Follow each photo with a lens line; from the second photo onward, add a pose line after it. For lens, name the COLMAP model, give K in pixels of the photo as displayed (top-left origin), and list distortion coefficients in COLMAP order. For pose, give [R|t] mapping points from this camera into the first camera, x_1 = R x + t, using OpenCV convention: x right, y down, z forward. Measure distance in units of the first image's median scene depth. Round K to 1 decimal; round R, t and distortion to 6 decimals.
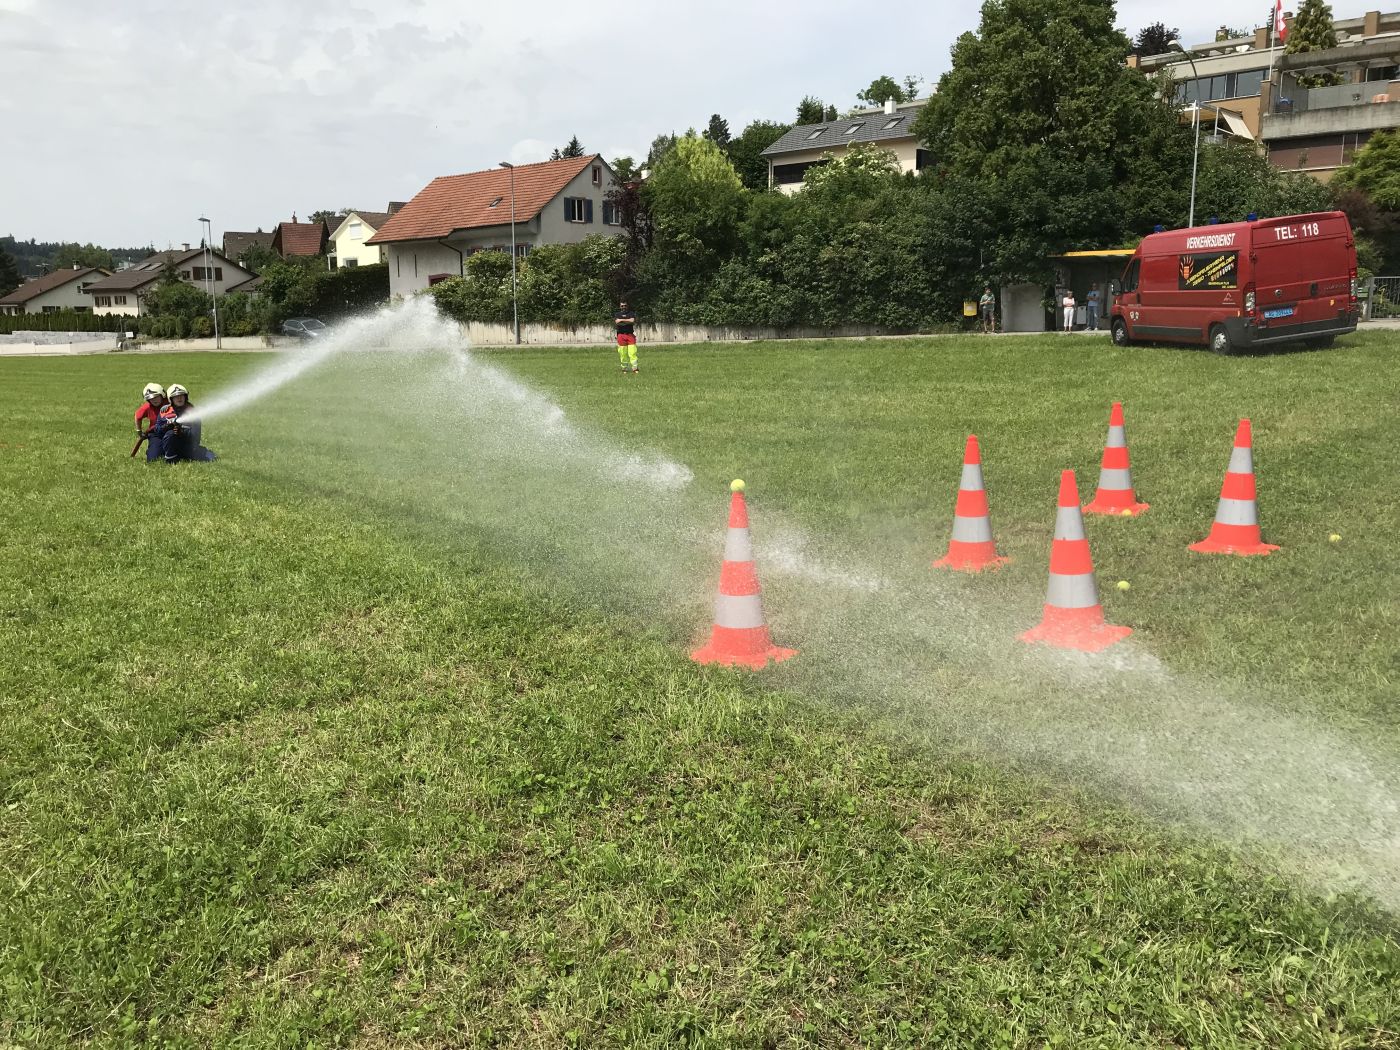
lens RADIAL K [[1198.4, 0, 708.9], [0, 1198.4, 533.3], [0, 0, 1]] dist [0.052368, -0.013167]
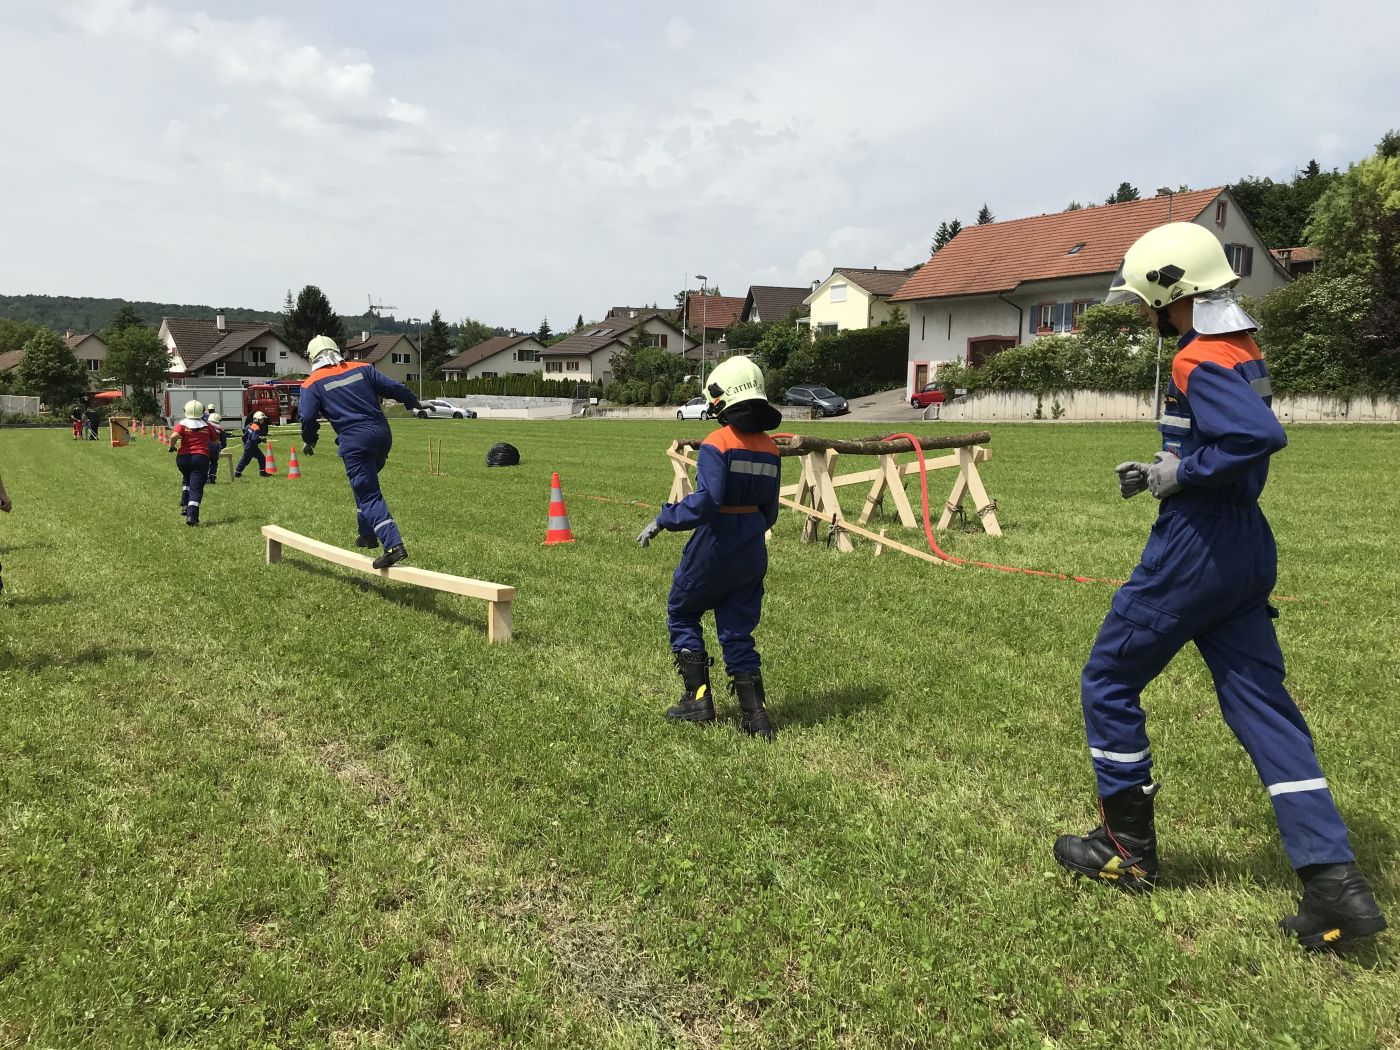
lens RADIAL K [[1198.4, 0, 708.9], [0, 1198.4, 533.3], [0, 0, 1]] dist [0.052368, -0.013167]
pose [[0.969253, 0.054642, -0.239922, -0.223474], [-0.070375, 0.995862, -0.057496, -0.018071], [0.235788, 0.072612, 0.969088, 0.168291]]
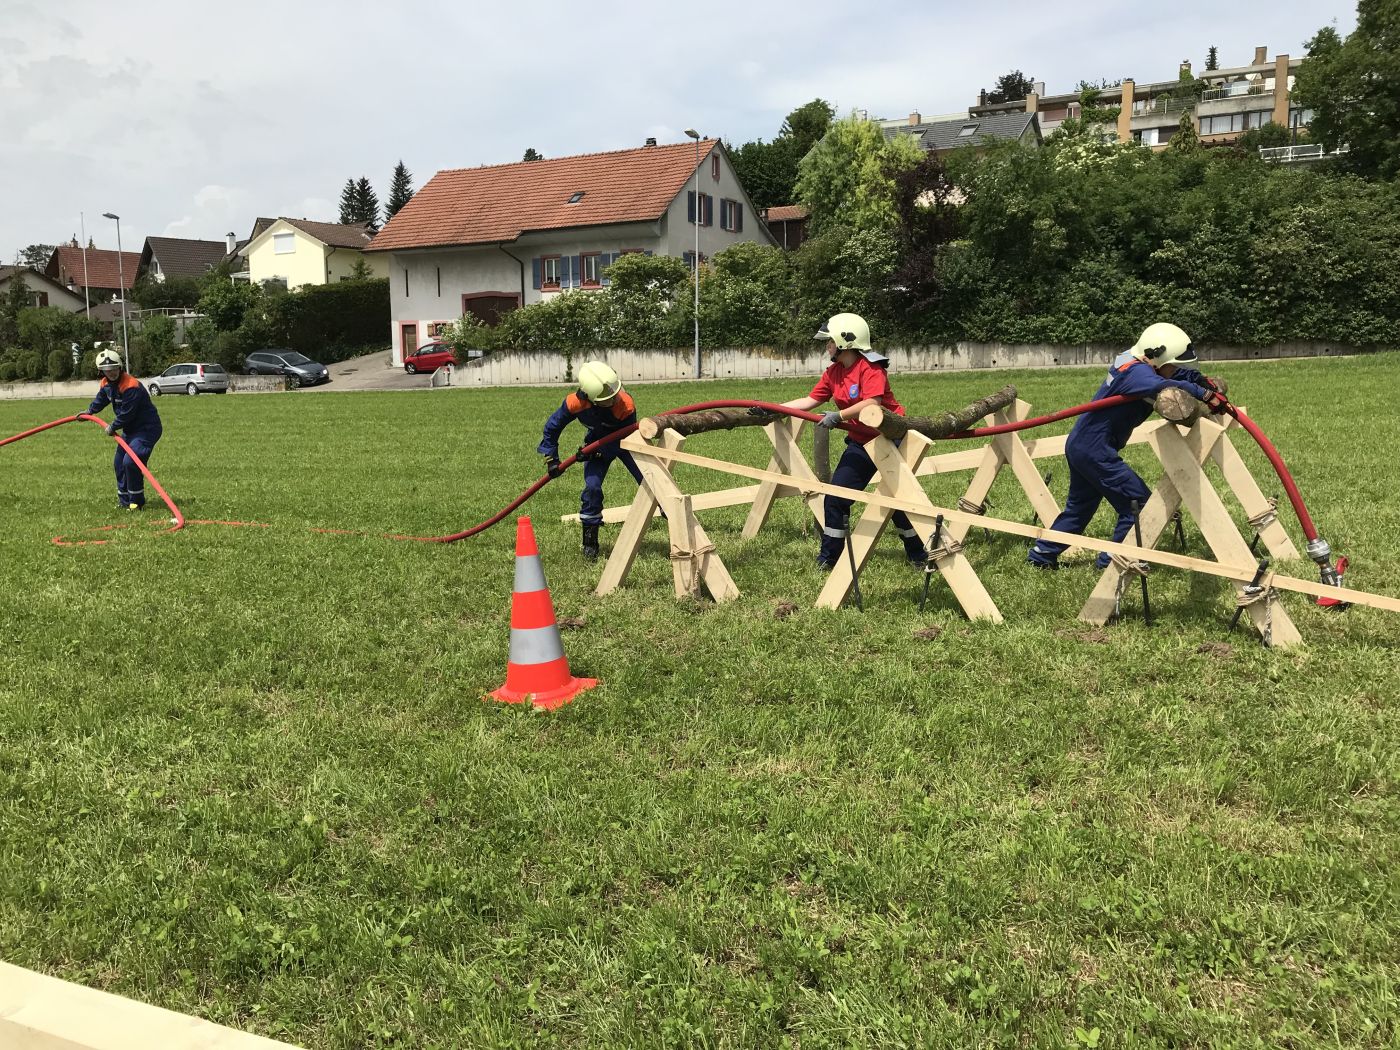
lens RADIAL K [[1145.1, 0, 705.1], [0, 1145.1, 590.1], [0, 0, 1]] dist [0.075110, -0.085948]
pose [[0.968631, -0.047018, 0.244014, -0.303130], [0.044597, 0.998886, 0.015441, -0.032976], [-0.244469, -0.004074, 0.969649, 0.275610]]
